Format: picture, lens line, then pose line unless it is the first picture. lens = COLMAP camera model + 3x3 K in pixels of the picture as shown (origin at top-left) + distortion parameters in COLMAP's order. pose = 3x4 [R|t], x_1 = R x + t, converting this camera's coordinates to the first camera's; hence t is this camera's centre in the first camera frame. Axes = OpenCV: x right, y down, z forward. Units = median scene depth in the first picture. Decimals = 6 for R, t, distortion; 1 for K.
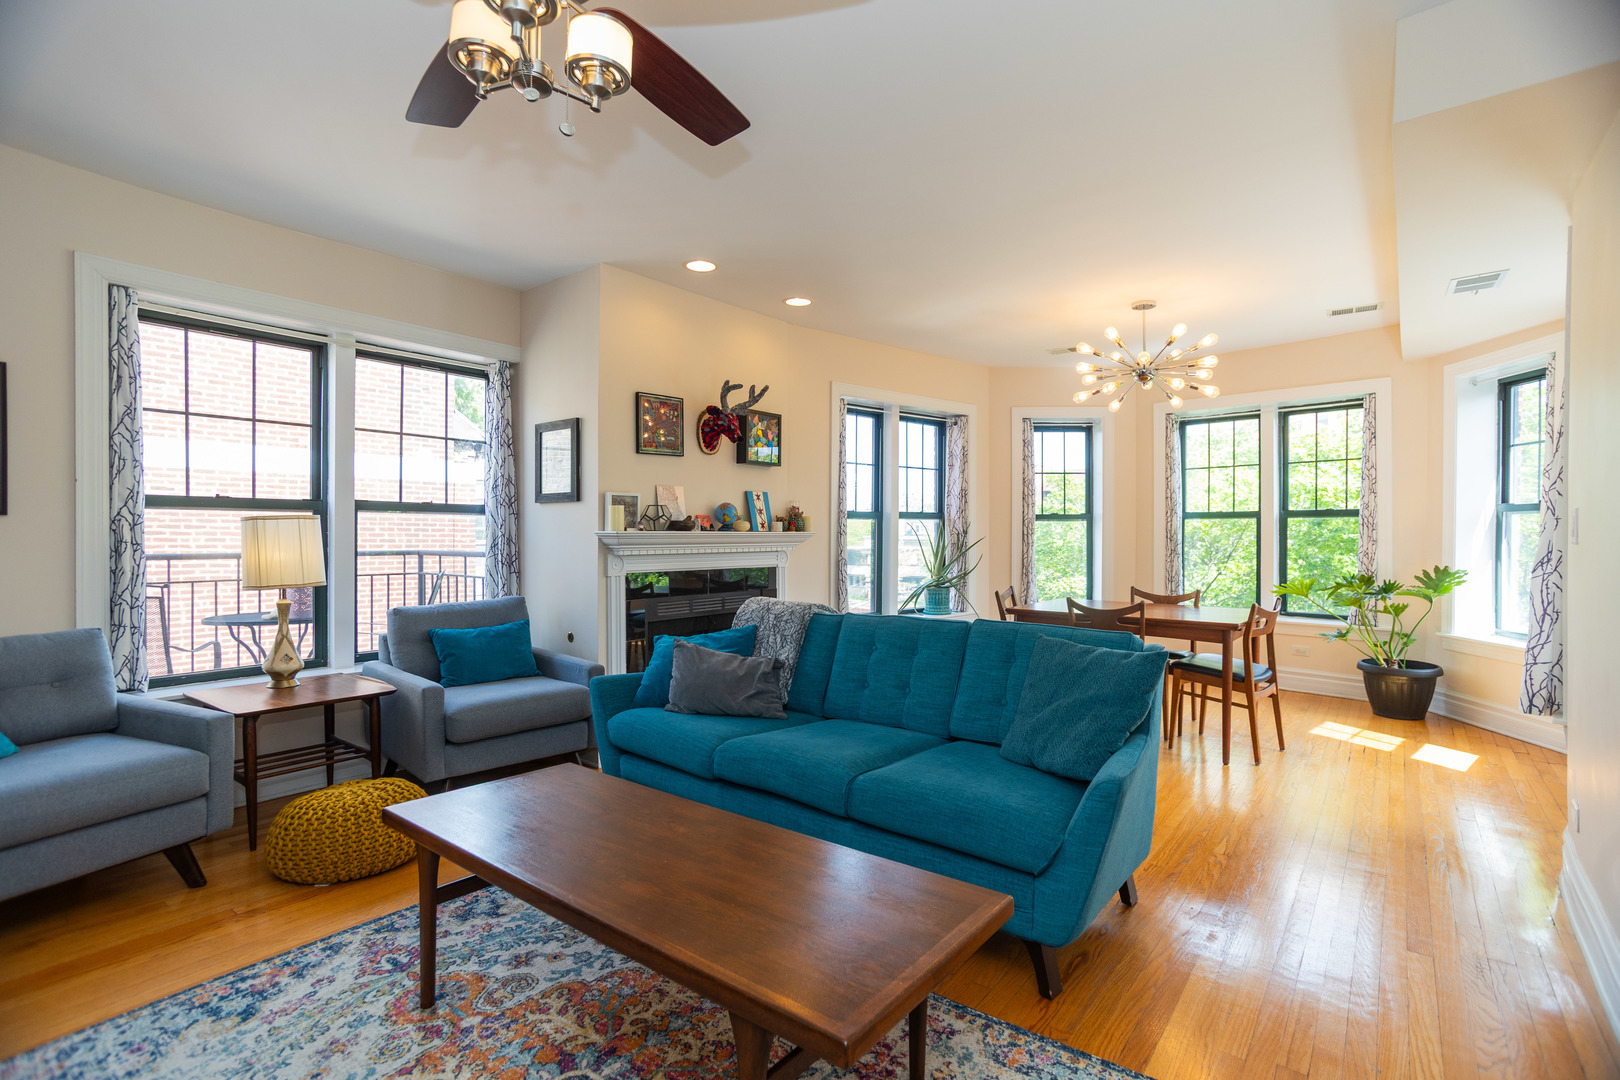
lens RADIAL K [[769.1, 0, 800.9], [0, 769.1, 539.5], [0, 0, 1]] dist [-0.049125, 0.020184]
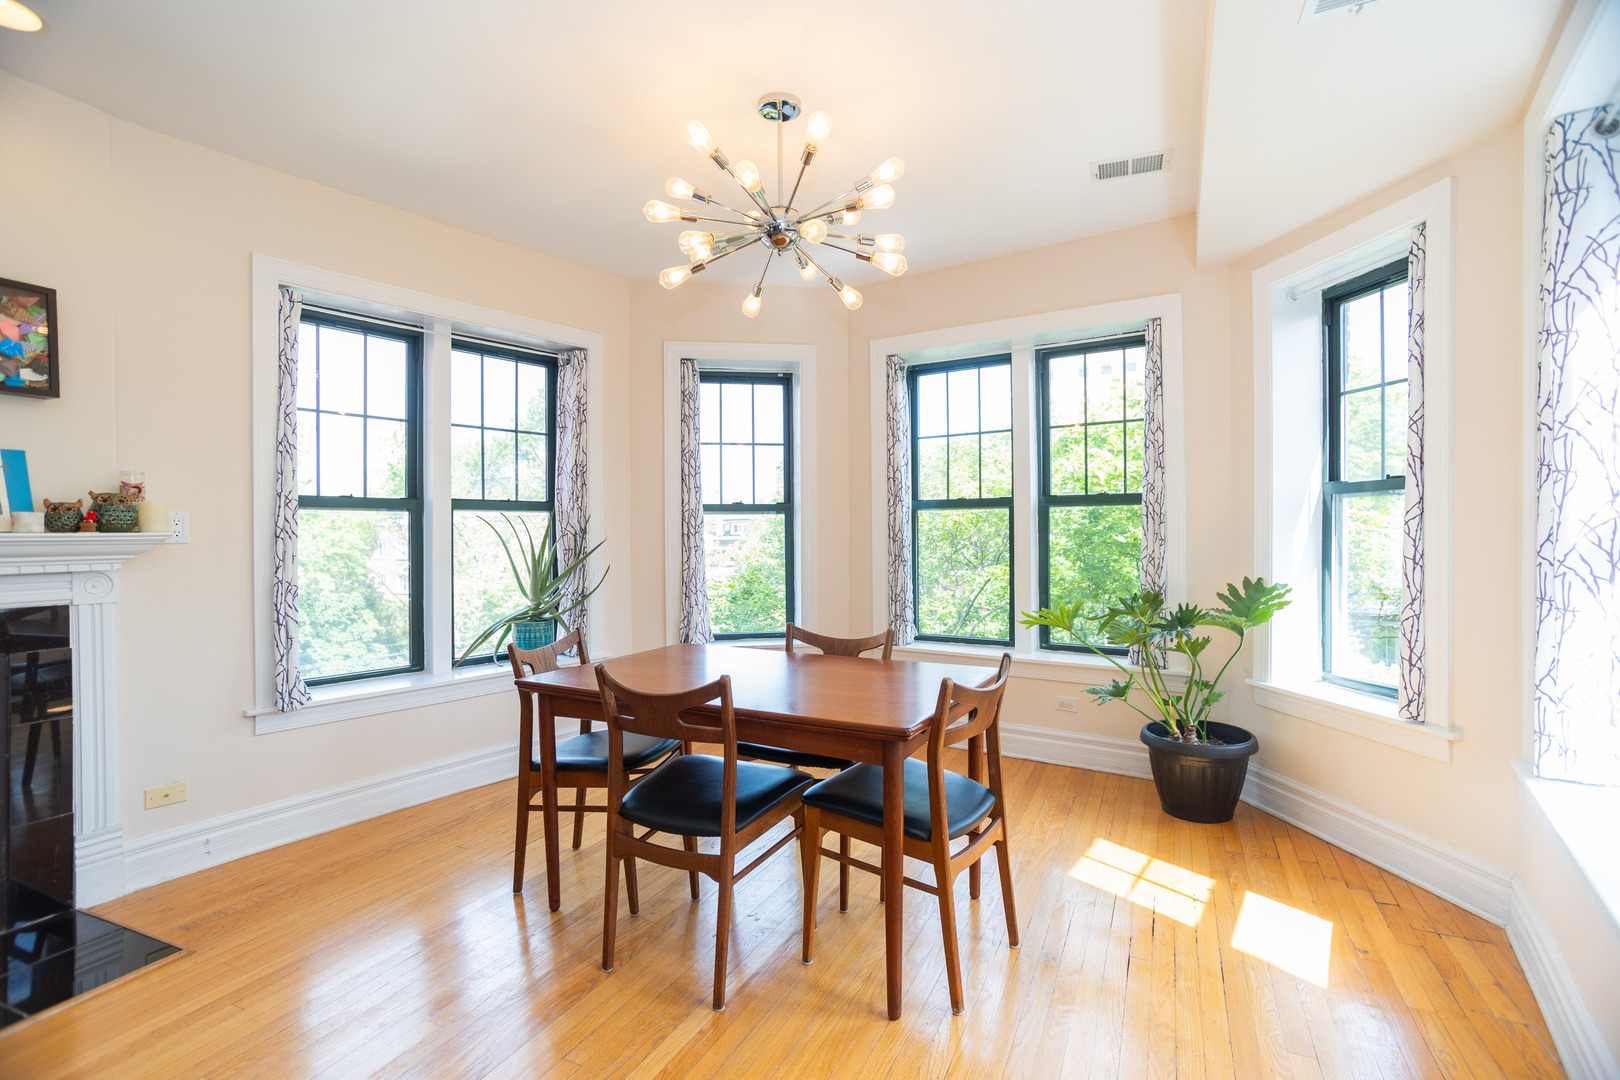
lens RADIAL K [[769.1, 0, 806.7], [0, 769.1, 541.2], [0, 0, 1]] dist [-0.049125, 0.020184]
pose [[0.974568, -0.010609, 0.223843, 0.303551], [0.009985, 0.999942, 0.003921, -0.002586], [-0.223871, -0.001586, 0.974617, 0.411605]]
